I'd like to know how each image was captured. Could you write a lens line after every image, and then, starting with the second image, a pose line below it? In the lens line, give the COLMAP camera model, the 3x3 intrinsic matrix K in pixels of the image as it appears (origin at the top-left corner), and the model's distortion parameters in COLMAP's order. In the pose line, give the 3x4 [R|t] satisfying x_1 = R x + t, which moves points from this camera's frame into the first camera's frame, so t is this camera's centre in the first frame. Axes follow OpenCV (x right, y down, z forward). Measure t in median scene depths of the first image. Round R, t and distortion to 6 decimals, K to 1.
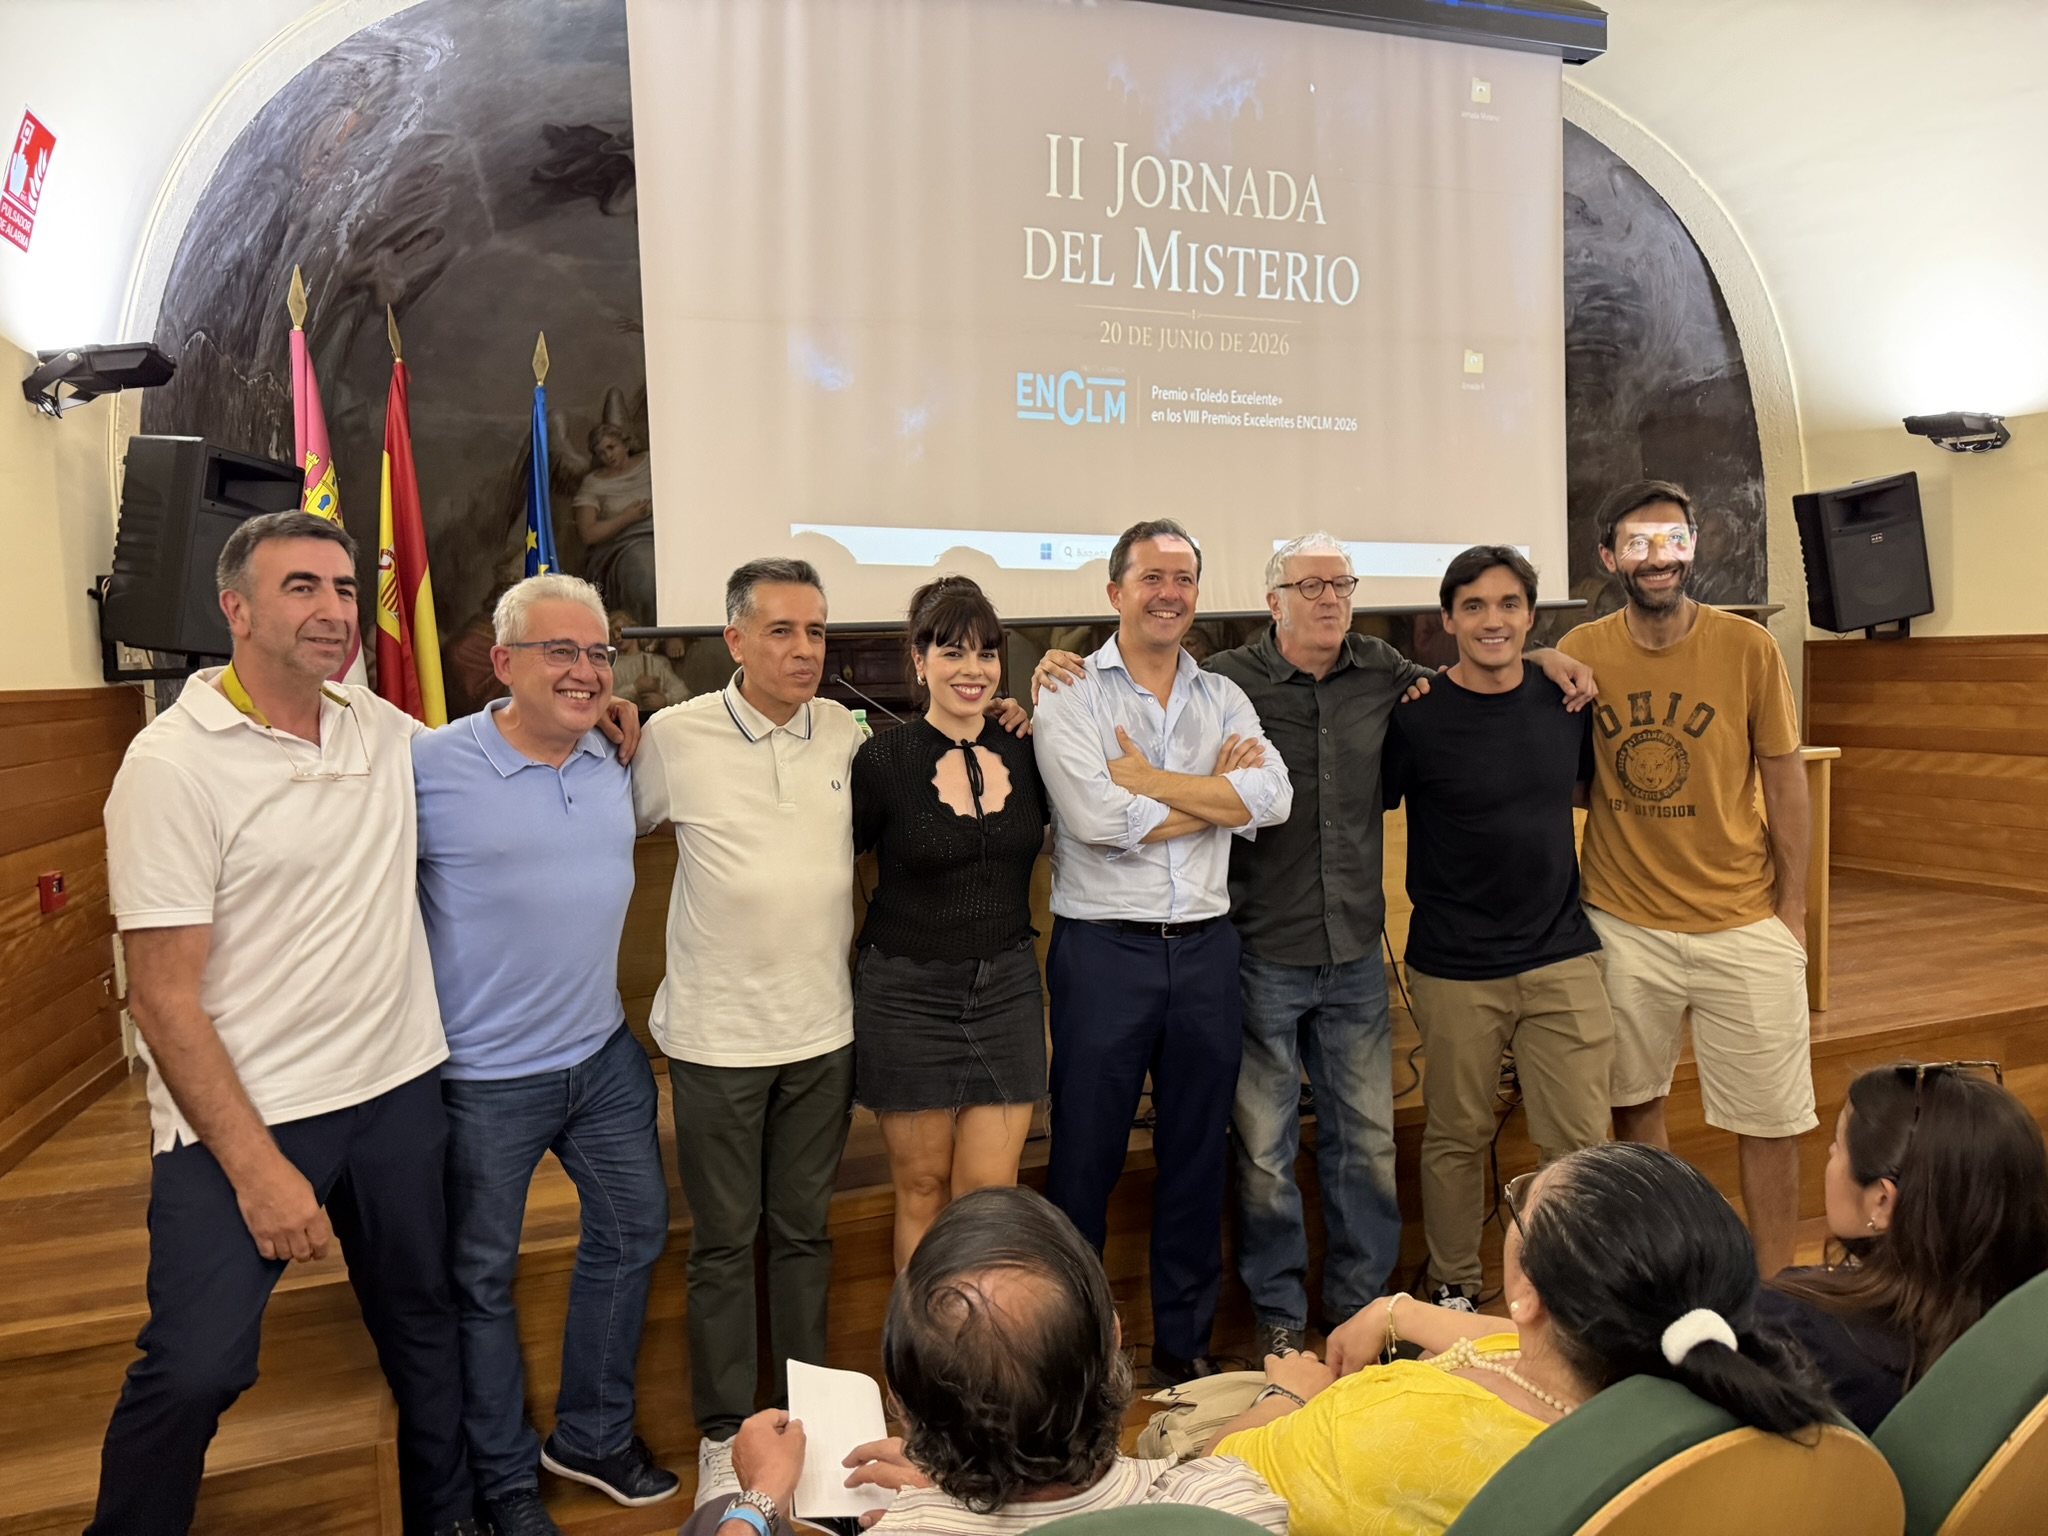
lens RADIAL K [[1472.6, 0, 1021.8], [0, 1472.6, 763.2], [0, 0, 1]] dist [0.136638, -0.174501]
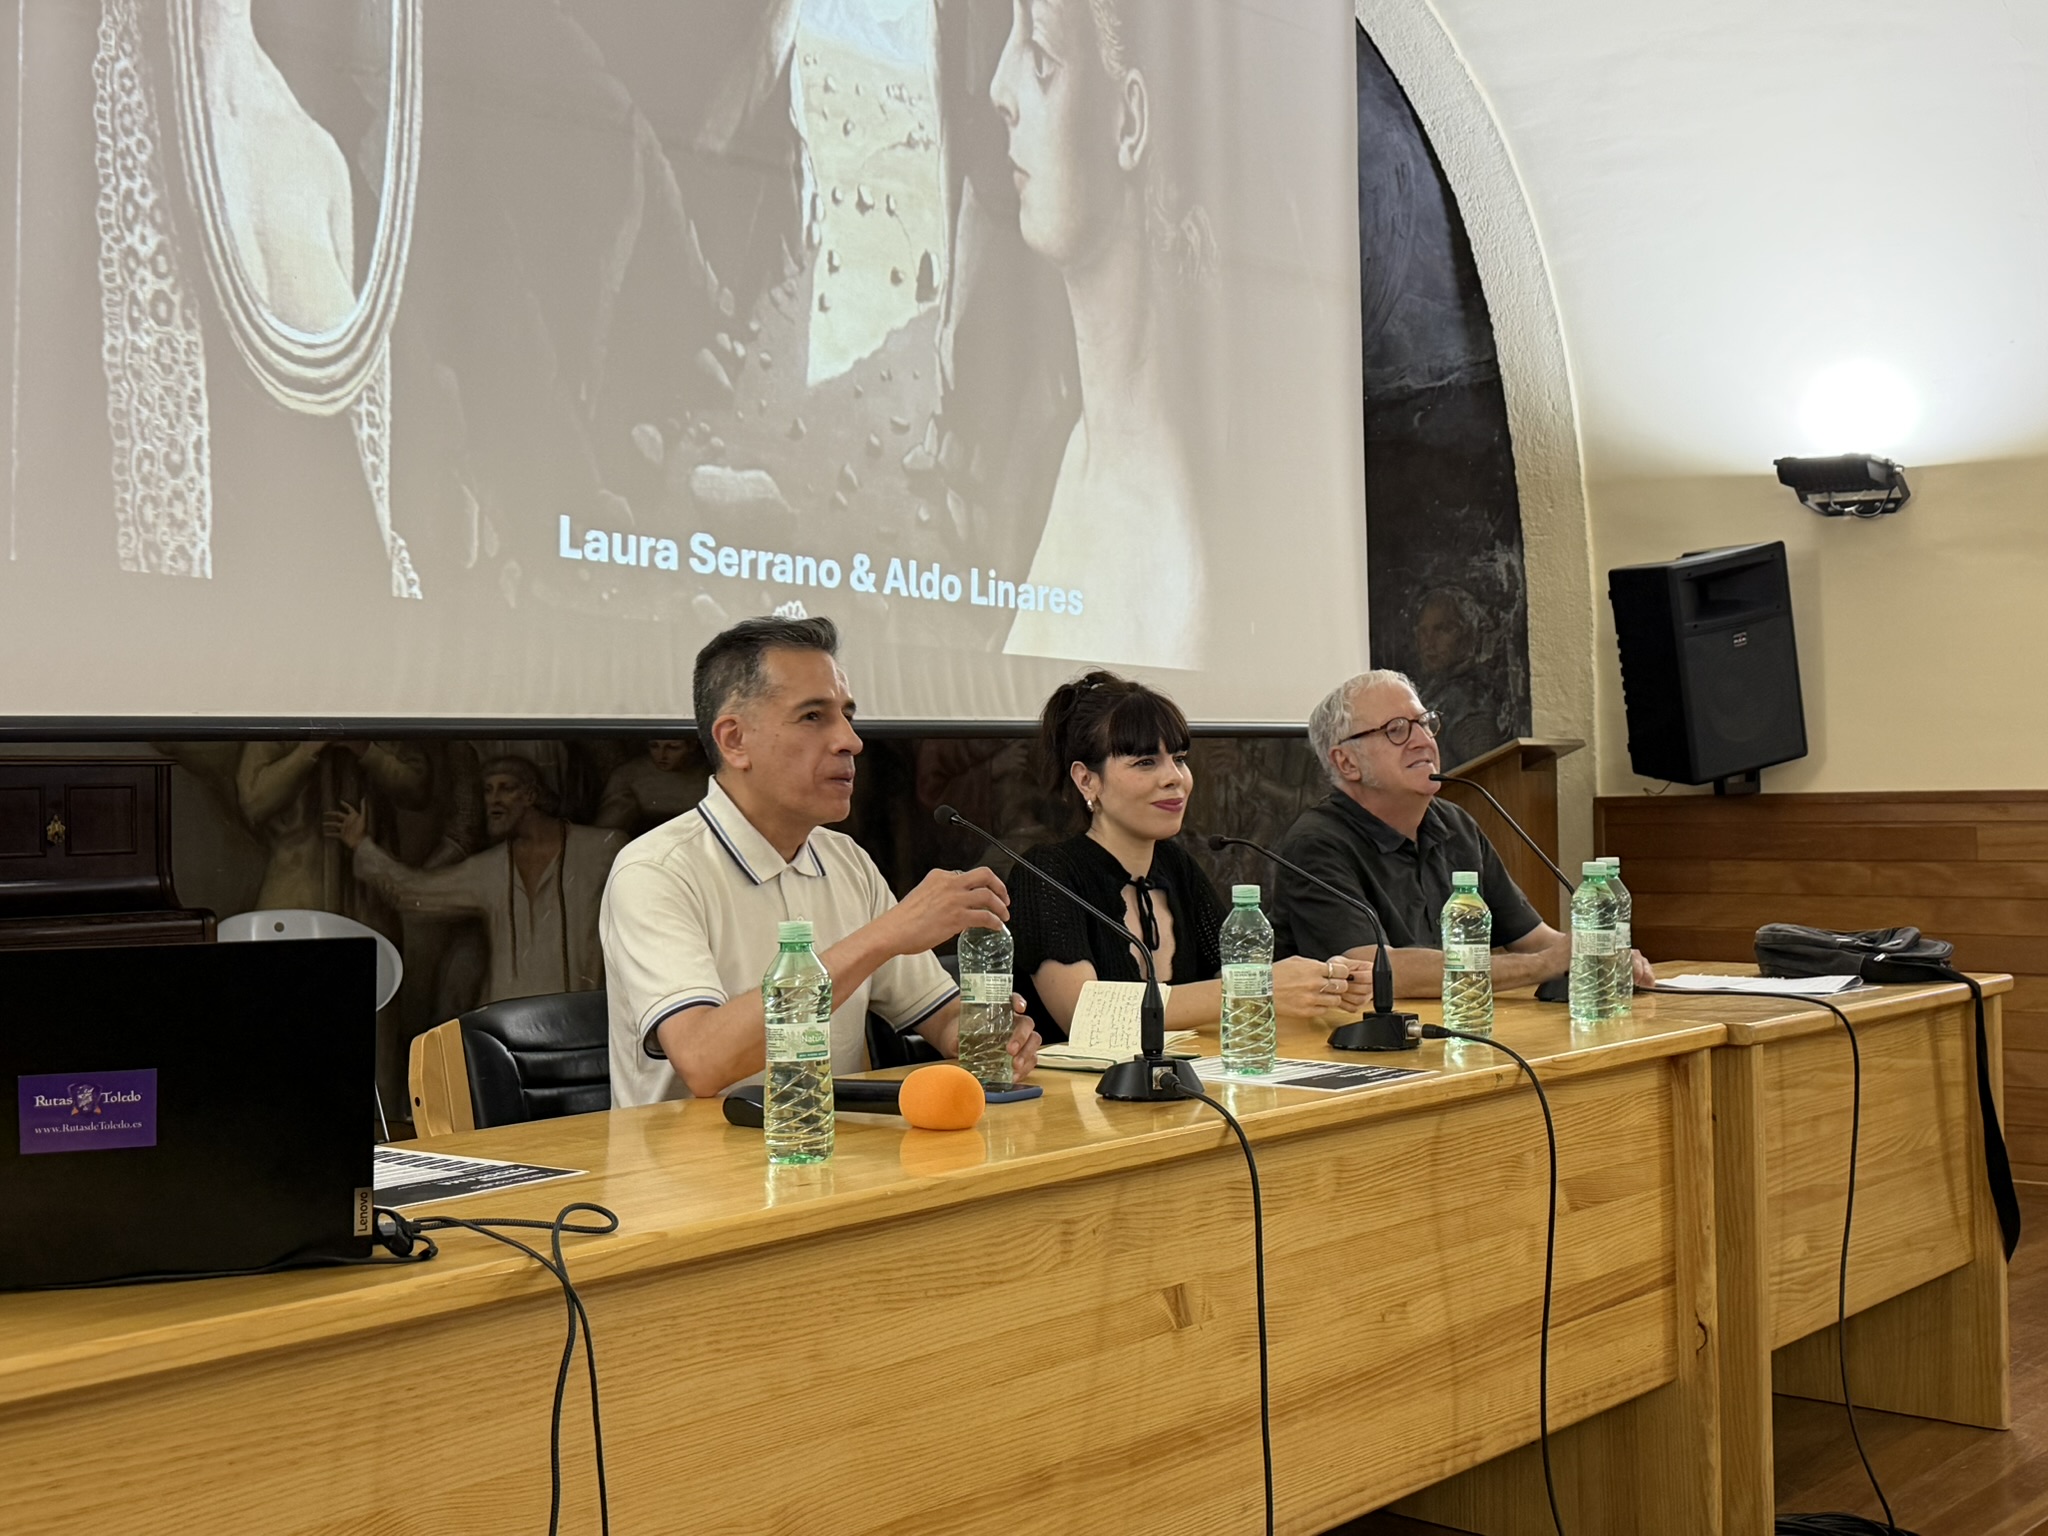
lens RADIAL K [[2276.2, 0, 1050.5], [0, 2276.2, 781.9], [0, 0, 1]] dist [0.116514, 0.008829]
pose [[0.893773, 0.015122, 0.448264, -0.137518], [0.024273, 0.996336, -0.082009, -0.014421], [-0.447862, 0.084178, 0.890131, 0.256478]]
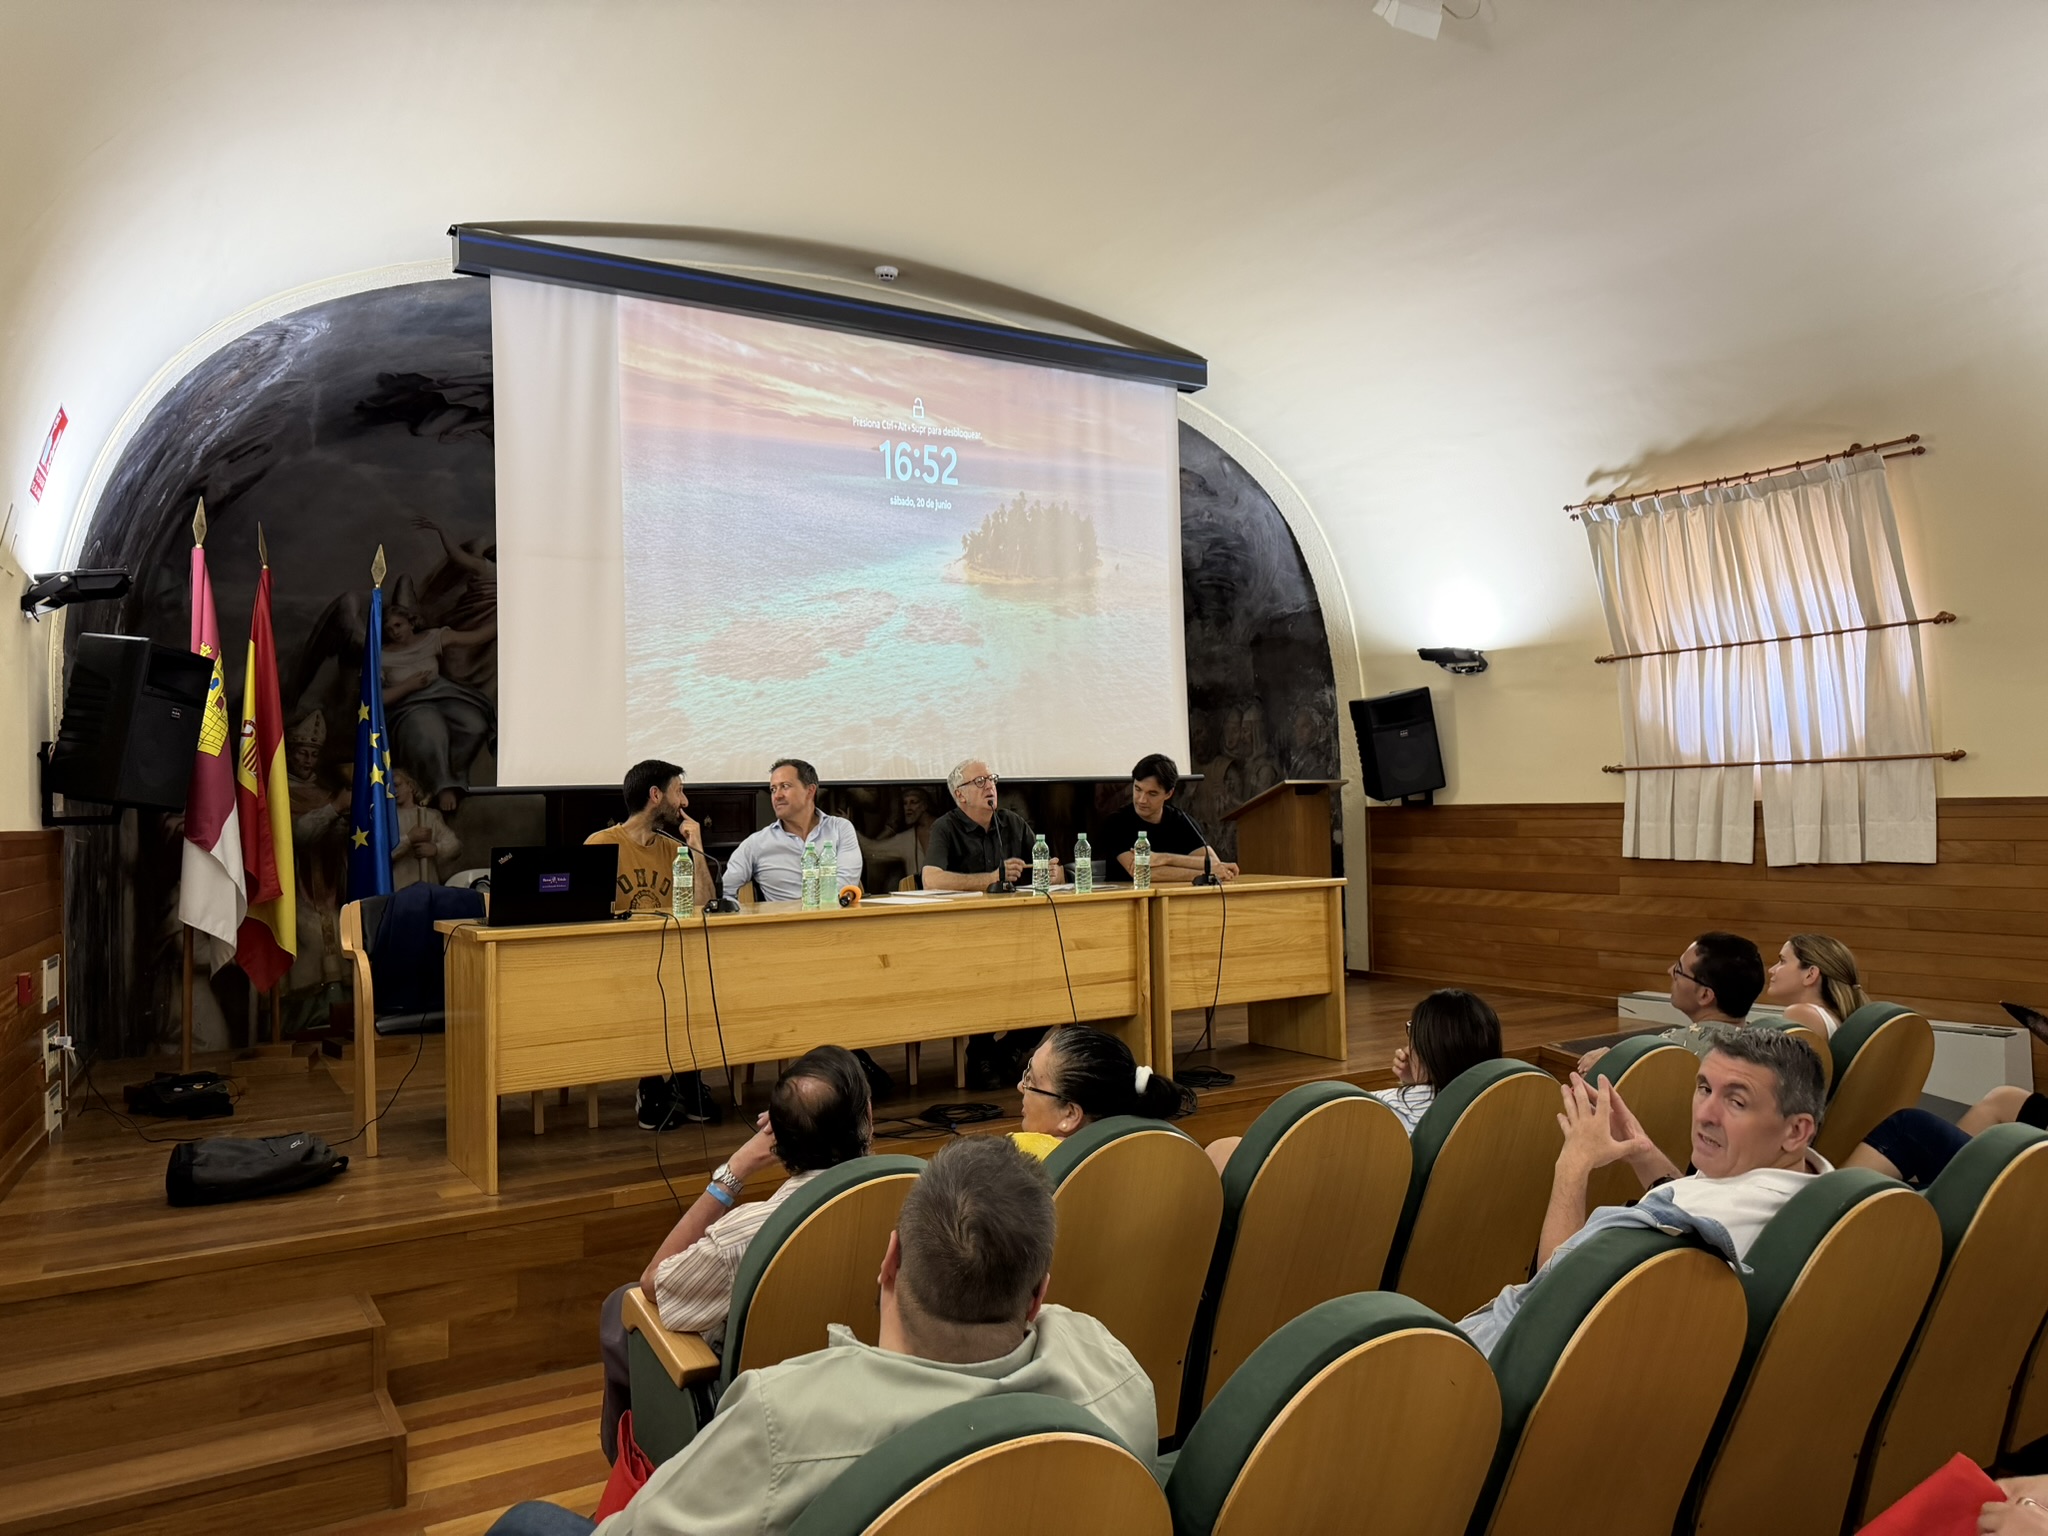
lens RADIAL K [[1418.5, 0, 1036.6], [0, 1418.5, 786.1], [0, 0, 1]] dist [0.128304, -0.237582]
pose [[0.980027, 0.012353, 0.198479, -0.024392], [0.006050, 0.995755, -0.091849, 0.017562], [-0.198771, 0.091215, 0.975792, -0.204913]]
